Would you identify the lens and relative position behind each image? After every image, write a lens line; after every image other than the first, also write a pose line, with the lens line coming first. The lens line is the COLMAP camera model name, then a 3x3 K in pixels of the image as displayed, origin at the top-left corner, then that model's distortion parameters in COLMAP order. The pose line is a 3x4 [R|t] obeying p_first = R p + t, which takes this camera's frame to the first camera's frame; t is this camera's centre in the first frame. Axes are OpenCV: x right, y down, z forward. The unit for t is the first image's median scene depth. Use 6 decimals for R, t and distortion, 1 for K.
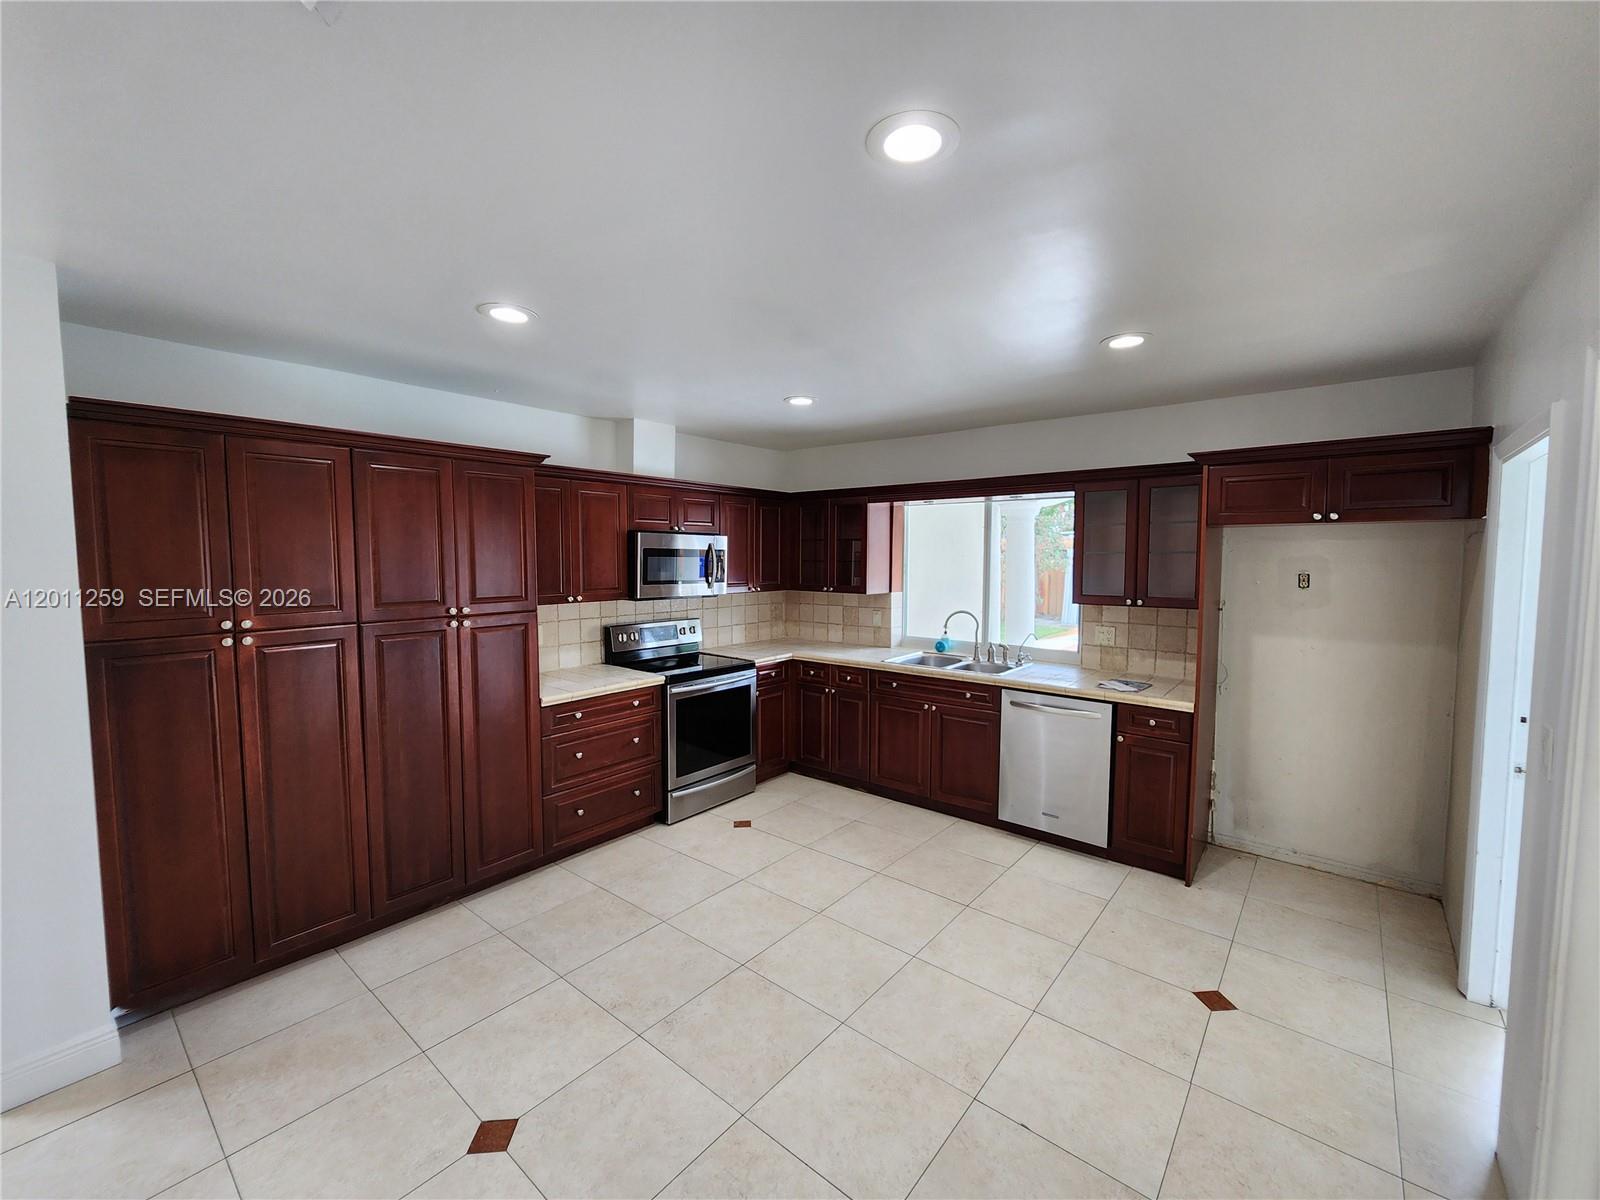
lens RADIAL K [[651.3, 0, 800.0], [0, 651.3, 600.0], [0, 0, 1]] dist [0.000875, -0.000046]
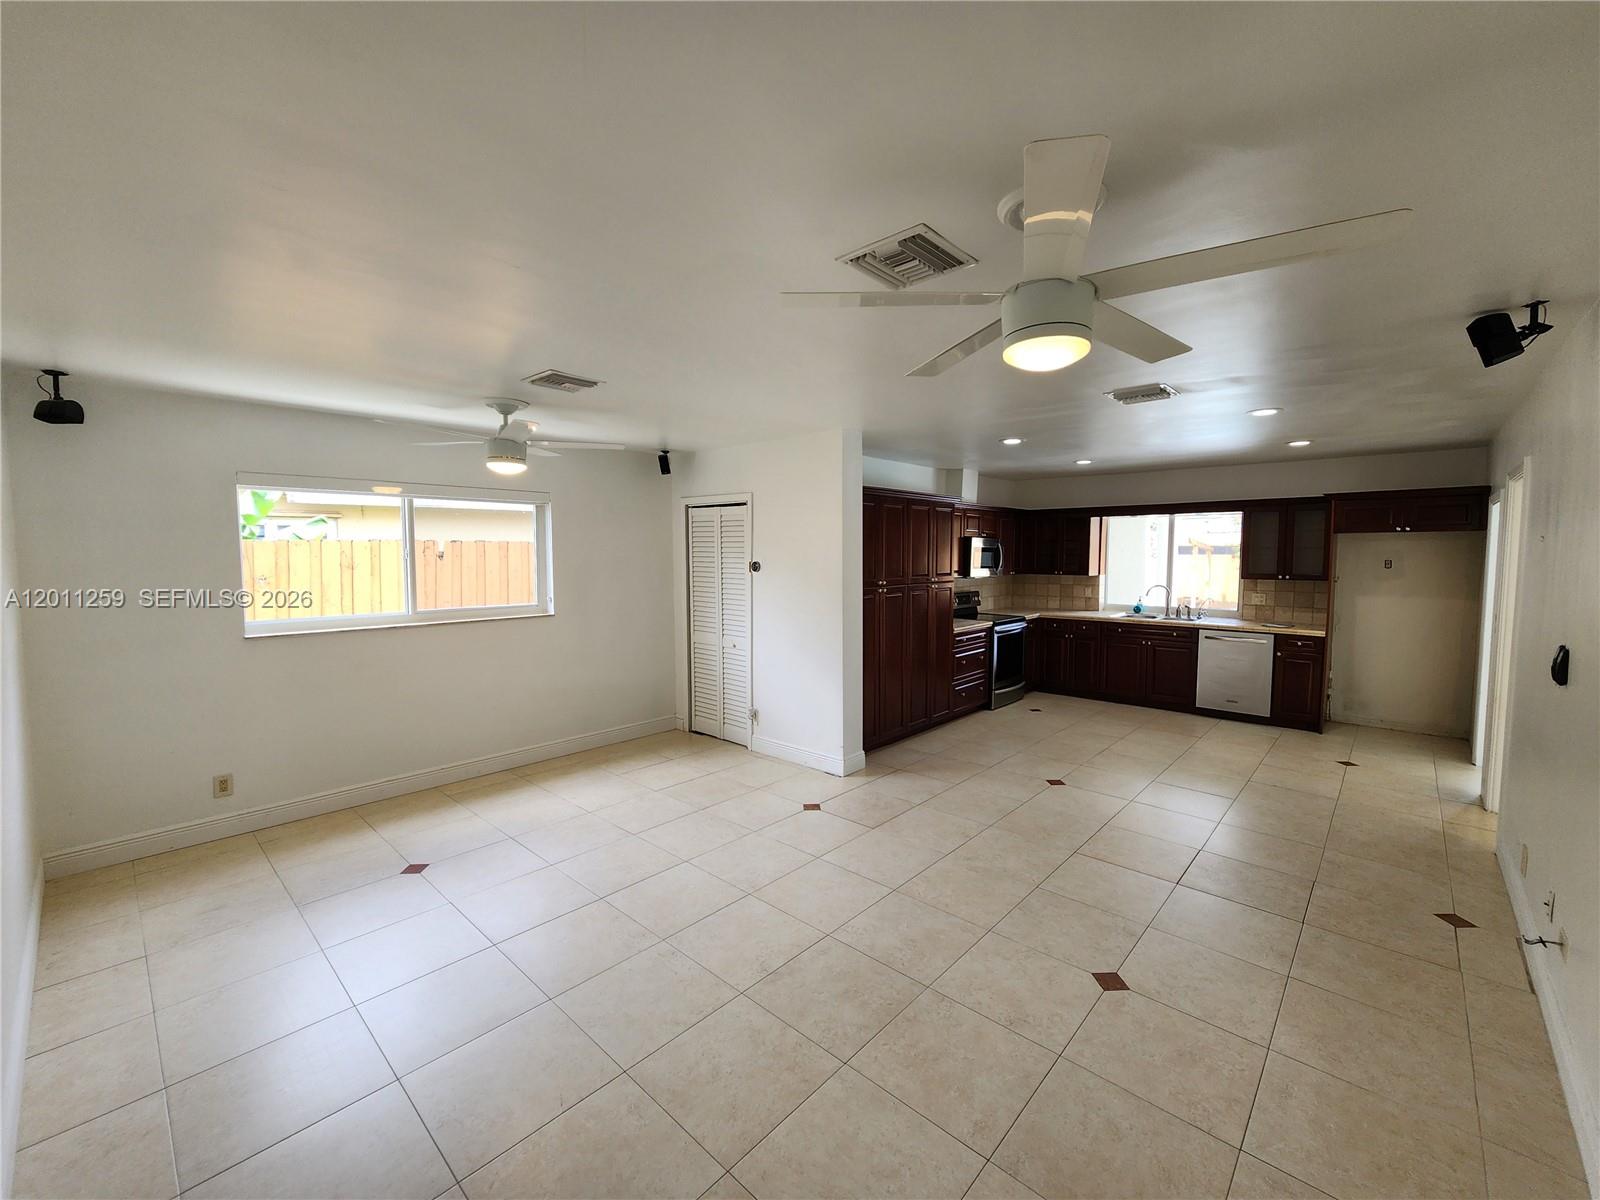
lens RADIAL K [[651.3, 0, 800.0], [0, 651.3, 600.0], [0, 0, 1]] dist [0.000875, -0.000046]
pose [[0.998591, 0.000780, -0.053063, -0.625739], [-0.000442, 0.999980, 0.006373, 0.049737], [0.053067, -0.006340, 0.998571, -0.731427]]
